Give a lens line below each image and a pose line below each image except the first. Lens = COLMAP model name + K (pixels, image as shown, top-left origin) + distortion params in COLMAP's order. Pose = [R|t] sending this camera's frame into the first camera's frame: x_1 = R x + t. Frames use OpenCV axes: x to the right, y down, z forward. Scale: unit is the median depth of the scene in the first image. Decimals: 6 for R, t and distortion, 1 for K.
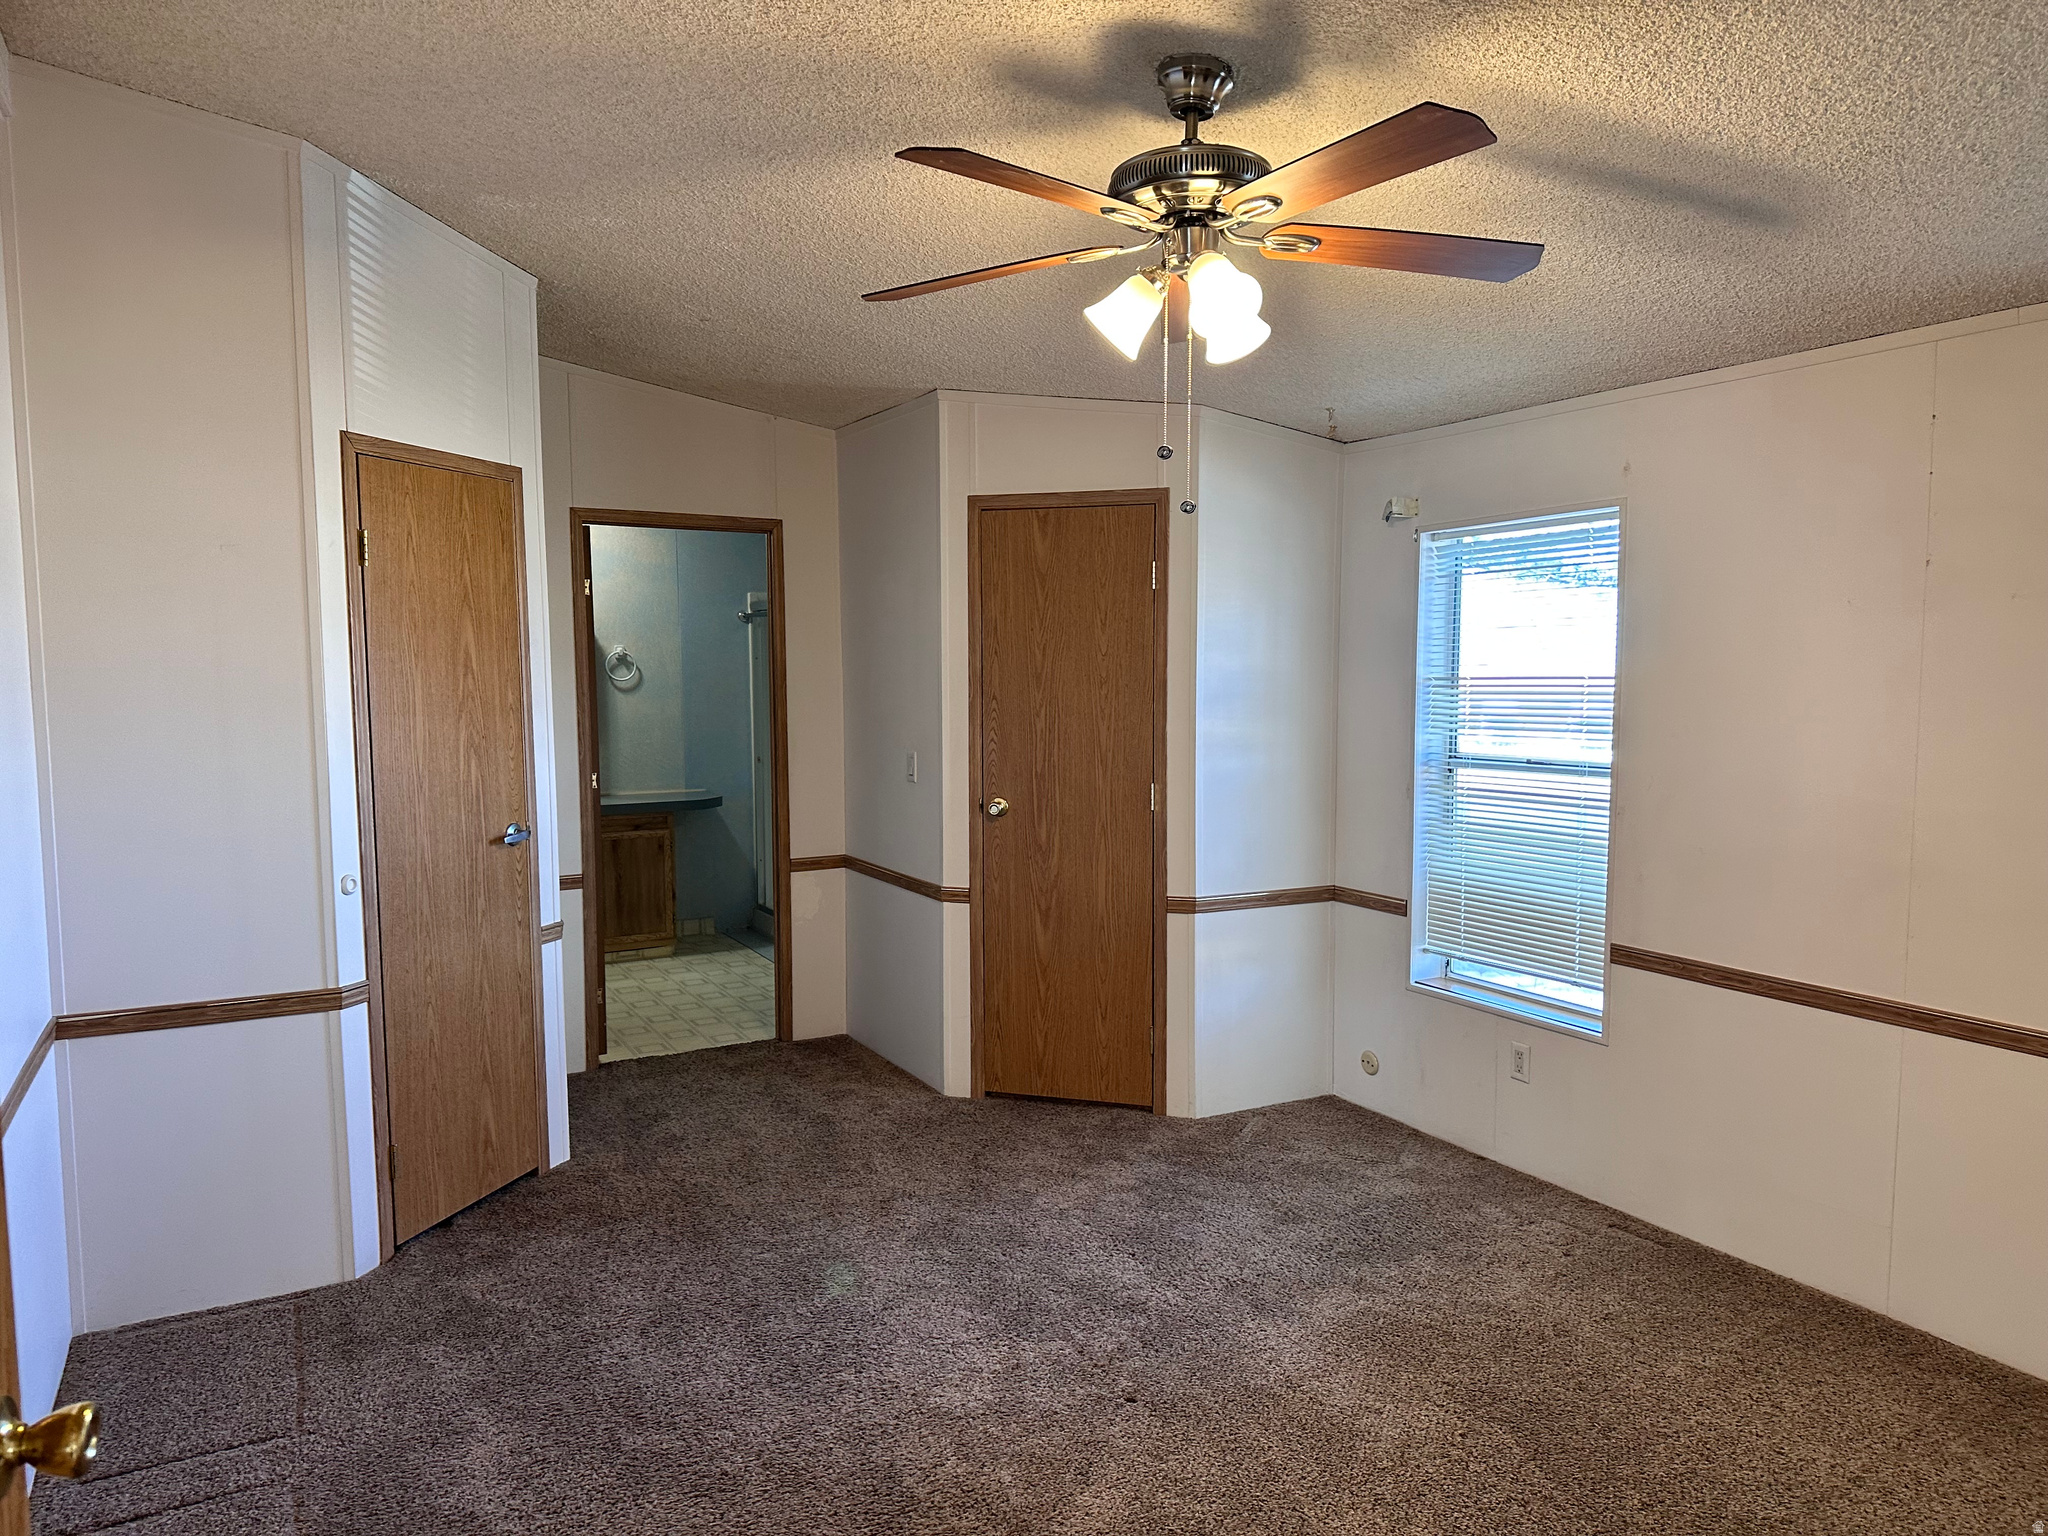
lens RADIAL K [[1427.0, 0, 1024.0], [0, 1427.0, 768.0], [0, 0, 1]] dist [0.030512, -0.001748]
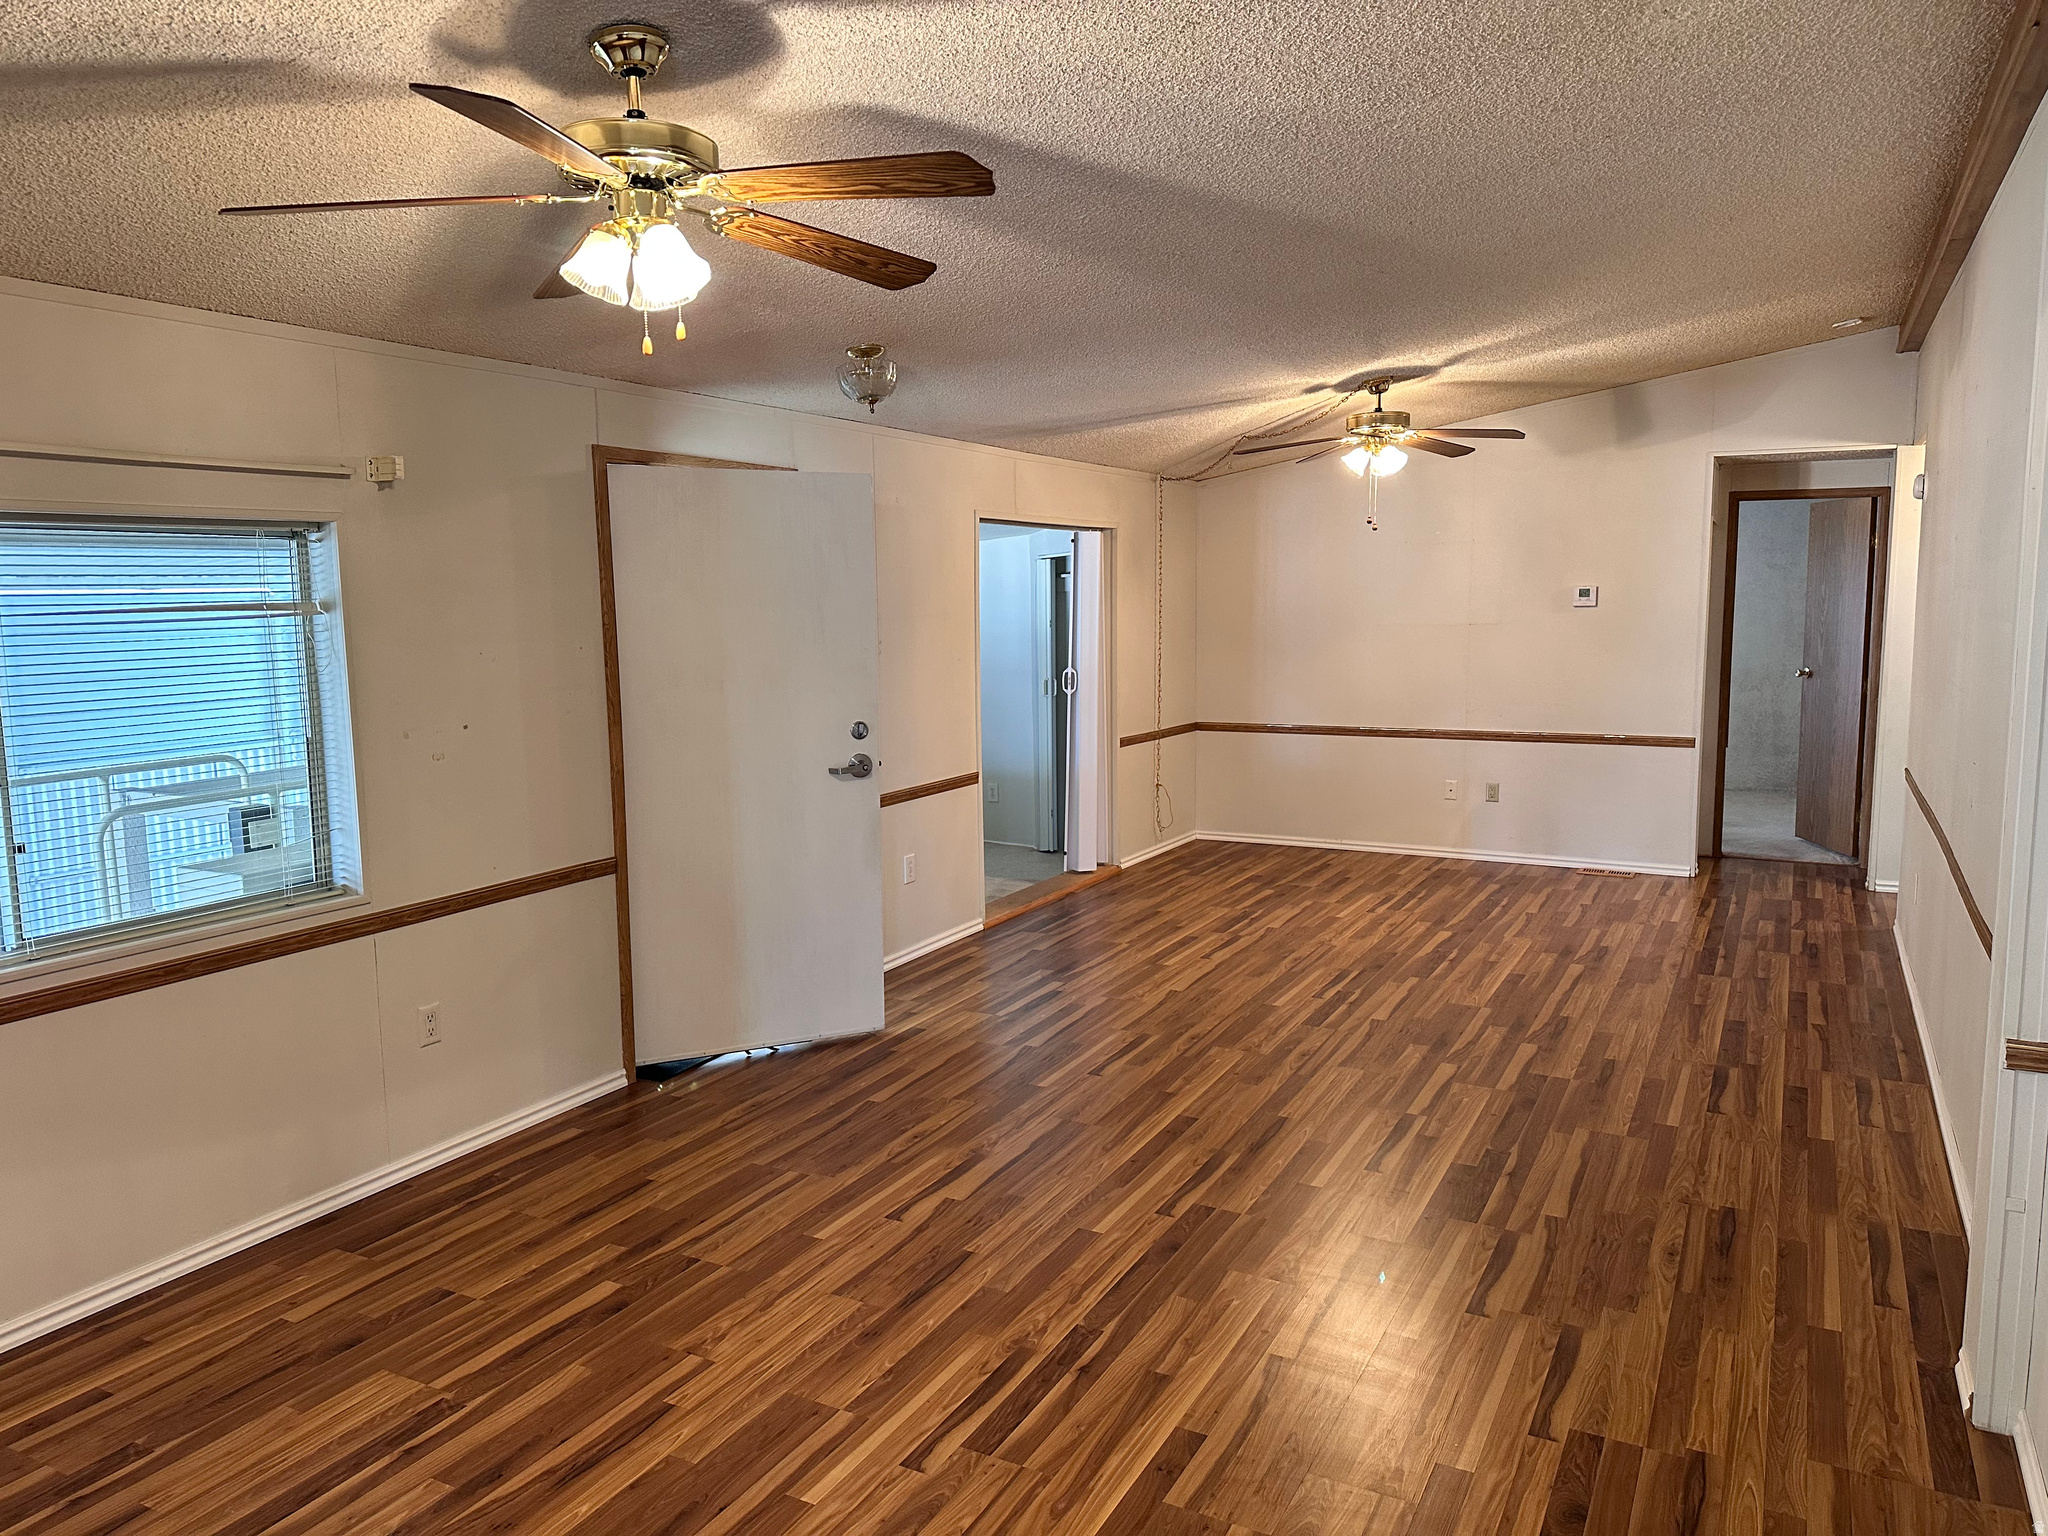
lens RADIAL K [[1427.0, 0, 1024.0], [0, 1427.0, 768.0], [0, 0, 1]] dist [0.030512, -0.001748]
pose [[0.823473, -0.062290, 0.563926, -0.310570], [0.041485, 0.997905, 0.049648, 0.016451], [-0.565837, -0.017489, 0.824332, -0.083954]]
